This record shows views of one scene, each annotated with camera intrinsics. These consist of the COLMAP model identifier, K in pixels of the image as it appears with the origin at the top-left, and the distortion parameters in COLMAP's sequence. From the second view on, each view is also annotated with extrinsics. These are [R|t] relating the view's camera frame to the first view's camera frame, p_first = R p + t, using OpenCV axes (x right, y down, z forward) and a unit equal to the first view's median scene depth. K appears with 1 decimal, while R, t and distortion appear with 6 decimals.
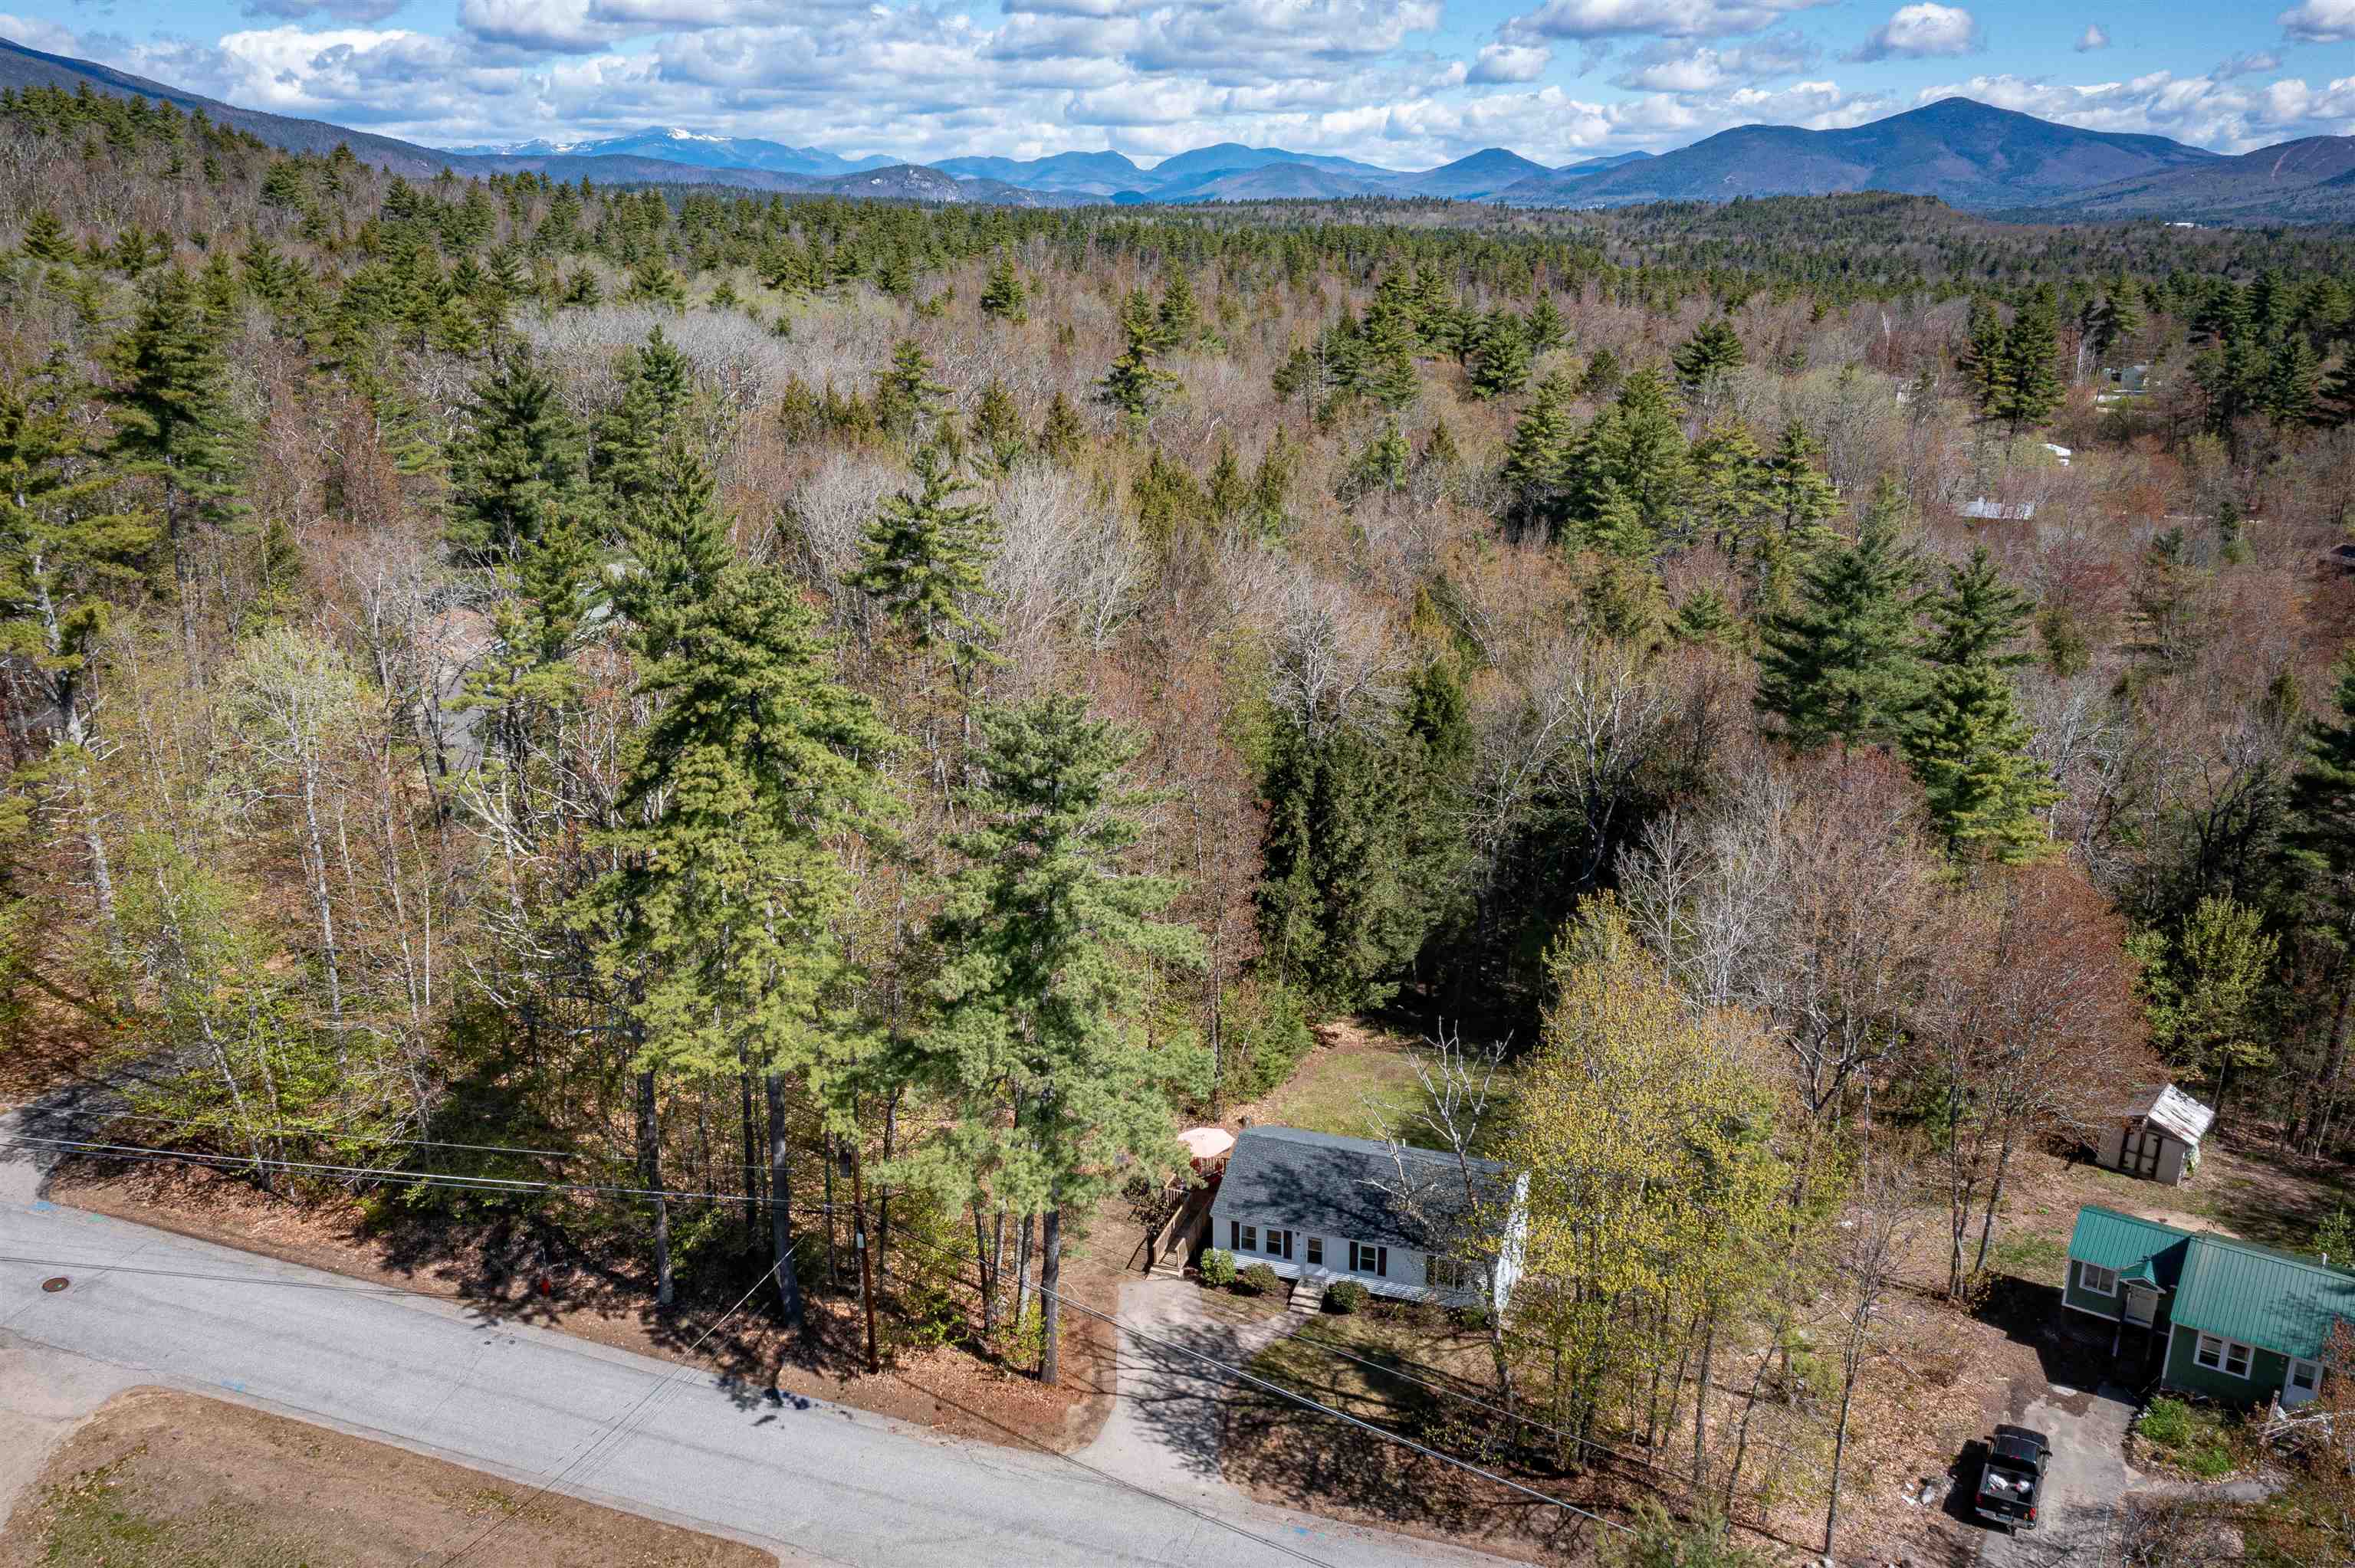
lens RADIAL K [[1805.1, 0, 1173.7], [0, 1805.1, 787.1], [0, 0, 1]] dist [-0.006813, 0.006217]
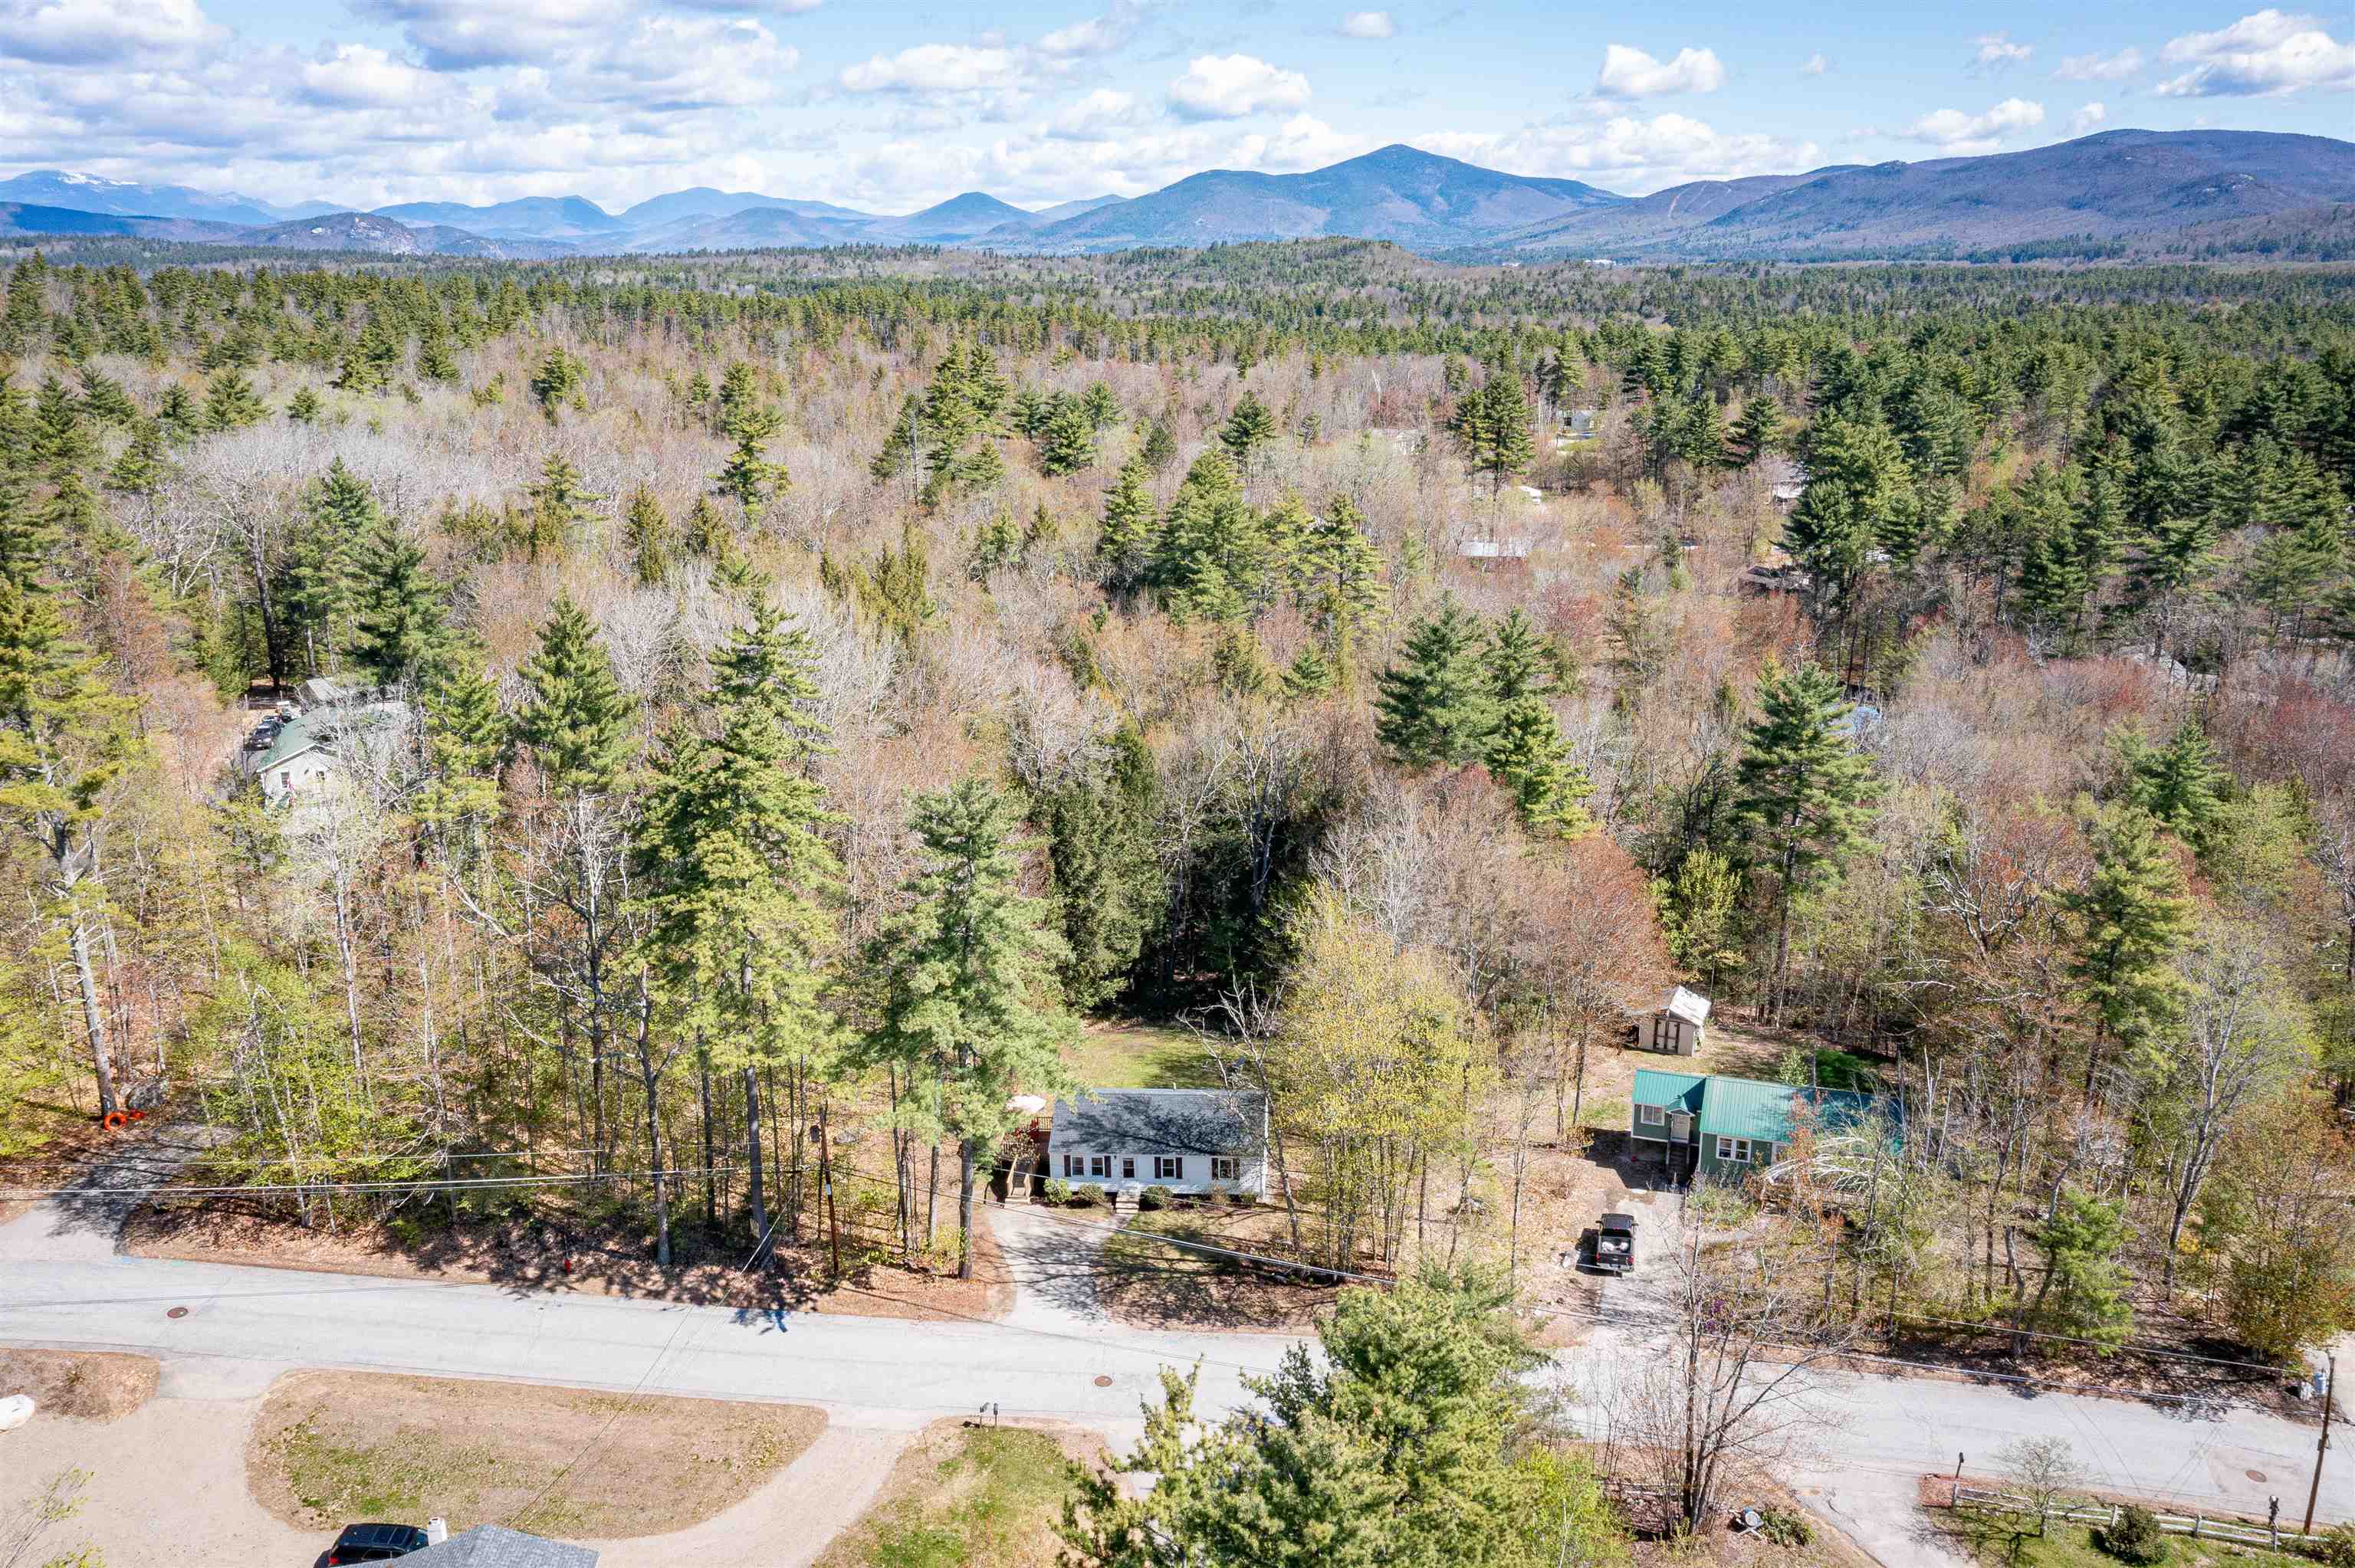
lens RADIAL K [[1805.1, 0, 1154.4], [0, 1805.1, 798.9], [0, 0, 1]] dist [-0.006813, 0.006217]
pose [[0.966861, -0.083299, 0.241330, -0.201817], [0.087729, 0.996115, -0.007650, -0.006807], [-0.239756, 0.028568, 0.970413, -0.319402]]
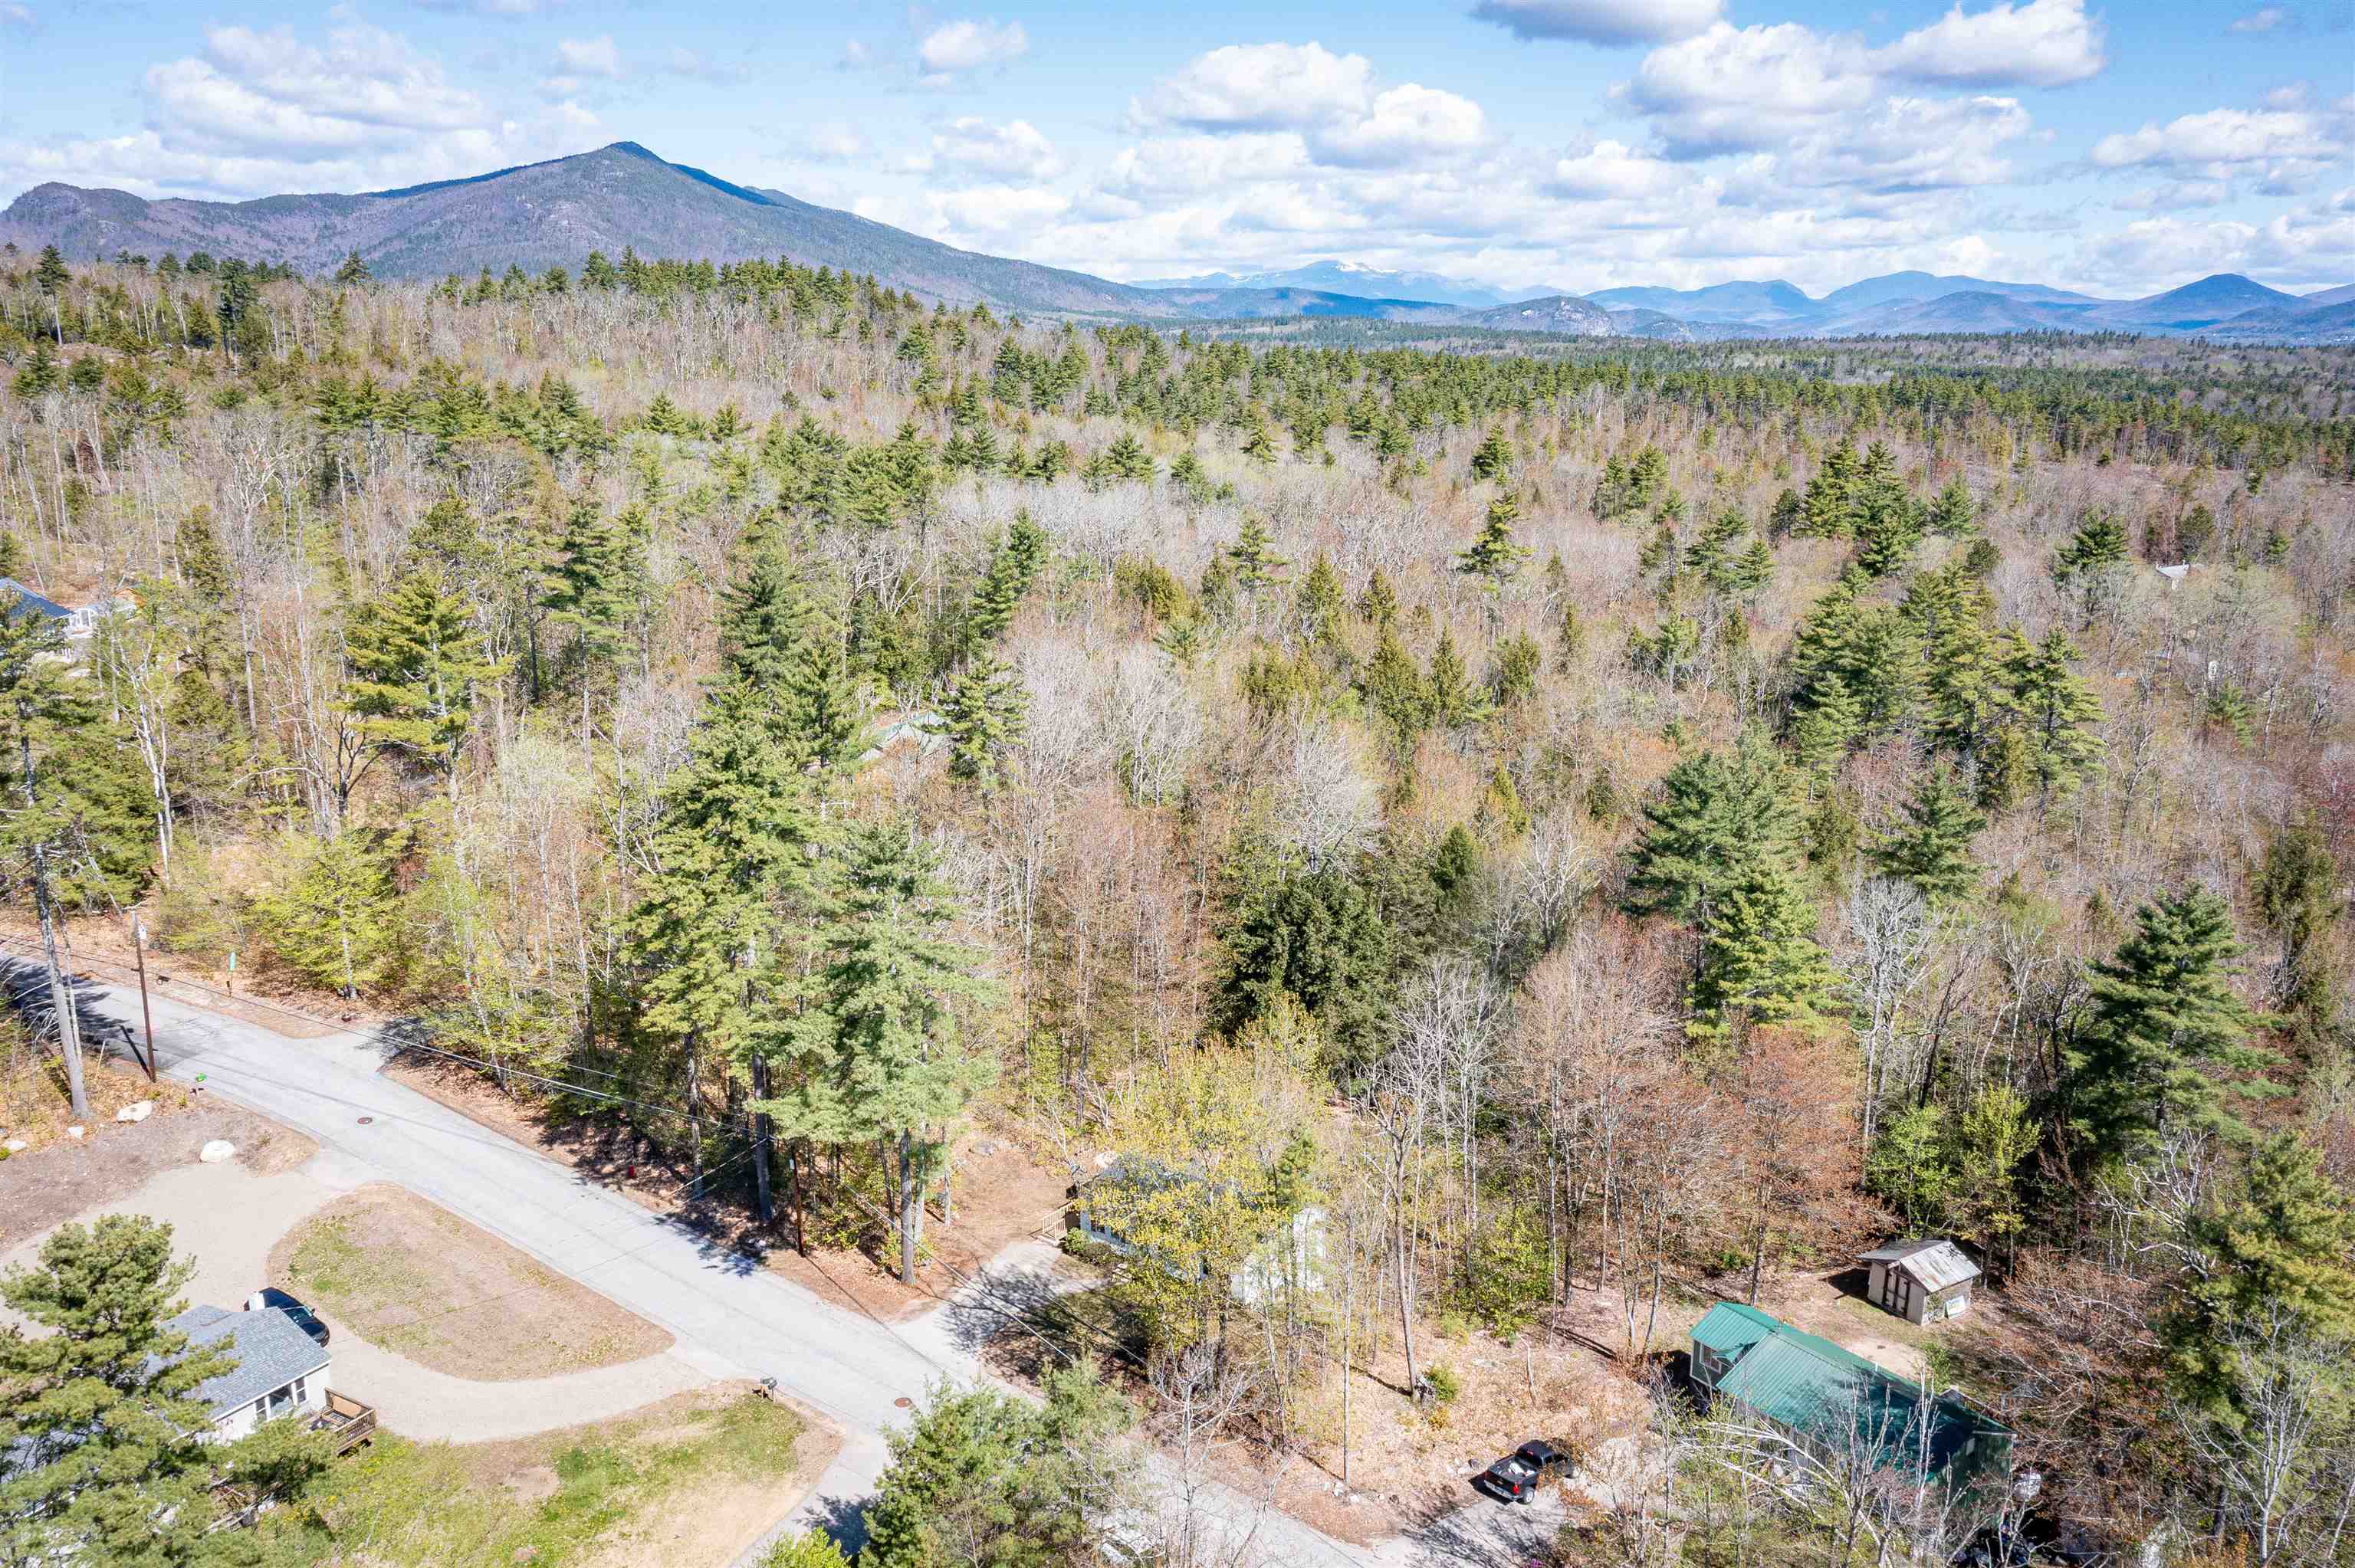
lens RADIAL K [[1805.1, 0, 1186.6], [0, 1805.1, 794.1], [0, 0, 1]] dist [-0.006813, 0.006217]
pose [[0.946424, 0.081880, -0.312374, 0.504774], [-0.102007, 0.993595, -0.048615, -0.016925], [0.306393, 0.077875, 0.948714, -0.315830]]
